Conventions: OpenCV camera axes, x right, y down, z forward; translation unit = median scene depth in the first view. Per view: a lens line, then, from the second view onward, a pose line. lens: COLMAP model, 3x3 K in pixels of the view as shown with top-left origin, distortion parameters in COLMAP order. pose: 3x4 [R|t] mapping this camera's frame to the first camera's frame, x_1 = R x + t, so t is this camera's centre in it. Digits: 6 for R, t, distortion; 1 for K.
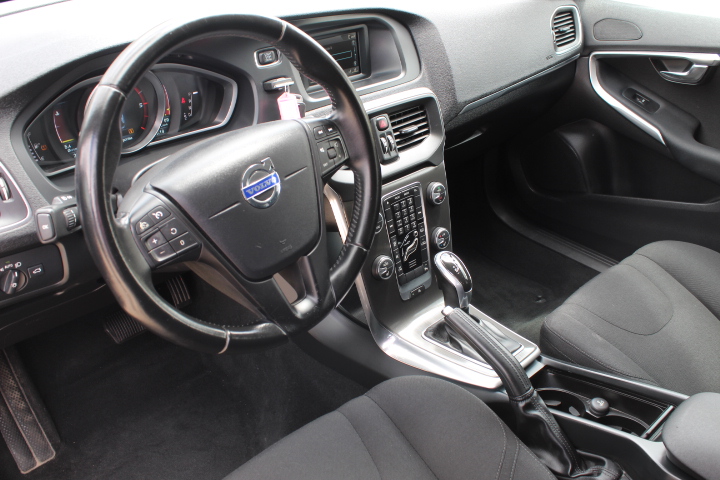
lens RADIAL K [[726.8, 0, 360.3], [0, 726.8, 240.4], [0, 0, 1]] dist [-0.109807, 0.000000]
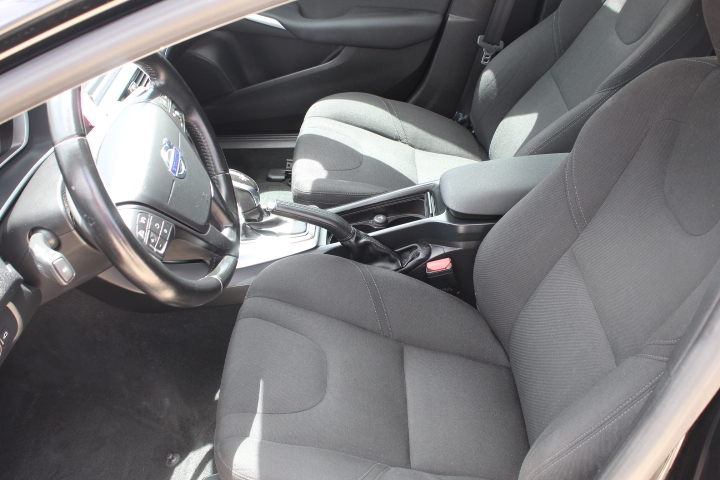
lens RADIAL K [[726.8, 0, 359.5], [0, 726.8, 239.8], [0, 0, 1]] dist [-0.109807, 0.000000]
pose [[0.683914, -0.473052, 0.555413, -0.485453], [0.402647, 0.879594, 0.253357, -0.105478], [-0.608389, 0.050361, 0.792040, -0.087100]]
